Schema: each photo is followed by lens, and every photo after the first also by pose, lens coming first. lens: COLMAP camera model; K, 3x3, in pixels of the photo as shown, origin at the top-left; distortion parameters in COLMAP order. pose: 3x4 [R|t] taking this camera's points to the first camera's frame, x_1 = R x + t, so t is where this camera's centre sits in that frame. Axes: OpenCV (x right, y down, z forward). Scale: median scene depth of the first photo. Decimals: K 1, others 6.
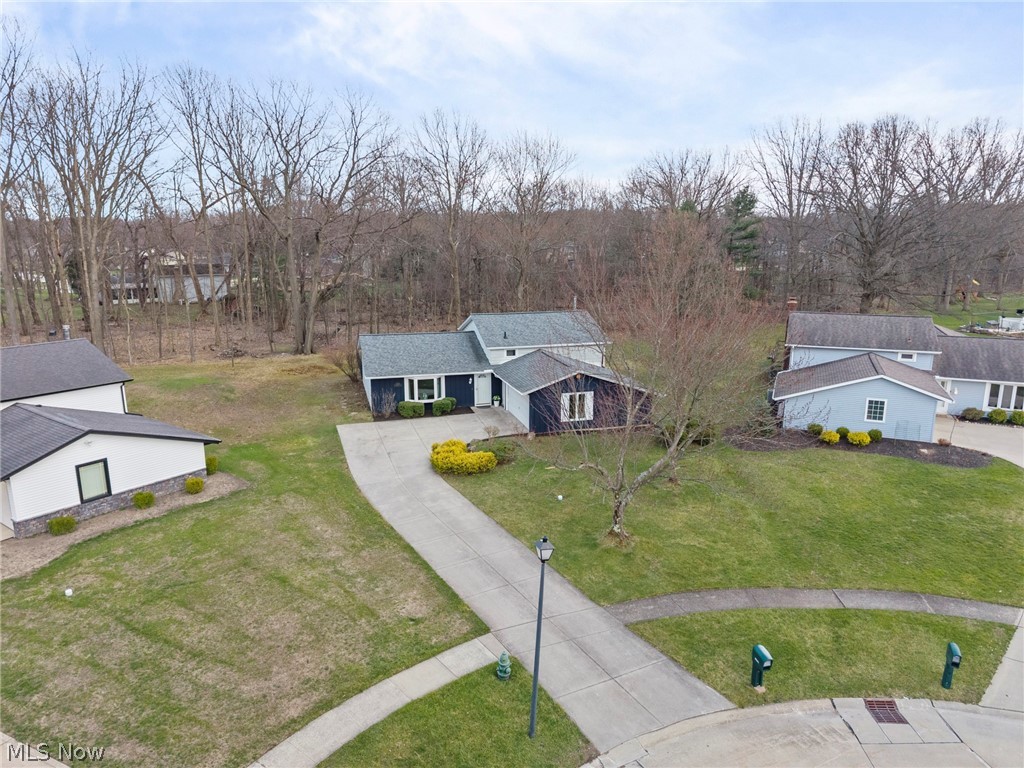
lens RADIAL K [[691.0, 0, 512.0], [0, 691.0, 384.0], [0, 0, 1]] dist [0.005818, -0.004633]
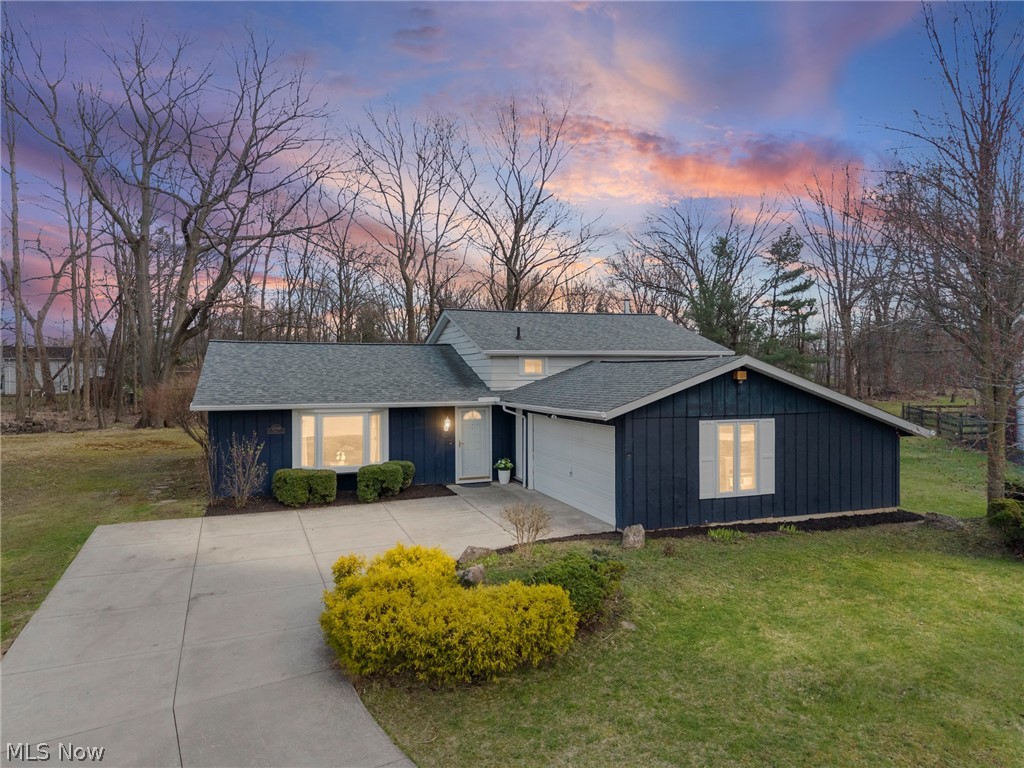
lens RADIAL K [[691.0, 0, 512.0], [0, 691.0, 384.0], [0, 0, 1]] dist [0.005818, -0.004633]
pose [[0.997369, -0.002429, 0.072447, -0.065279], [0.016540, 0.980700, -0.194817, 0.074616], [-0.070575, 0.195503, 0.978160, 0.723034]]
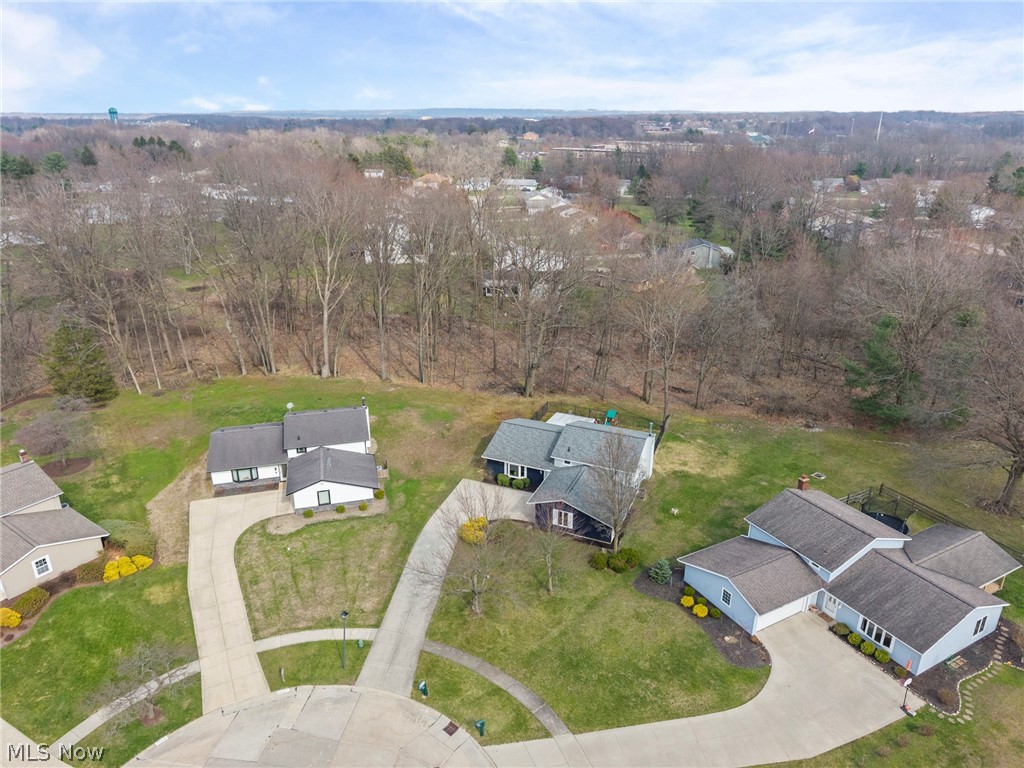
lens RADIAL K [[691.0, 0, 512.0], [0, 691.0, 384.0], [0, 0, 1]] dist [0.005818, -0.004633]
pose [[0.778494, 0.235211, -0.581914, 1.019097], [-0.136065, 0.968324, 0.209369, -0.699293], [0.612727, -0.083814, 0.785838, -0.393912]]
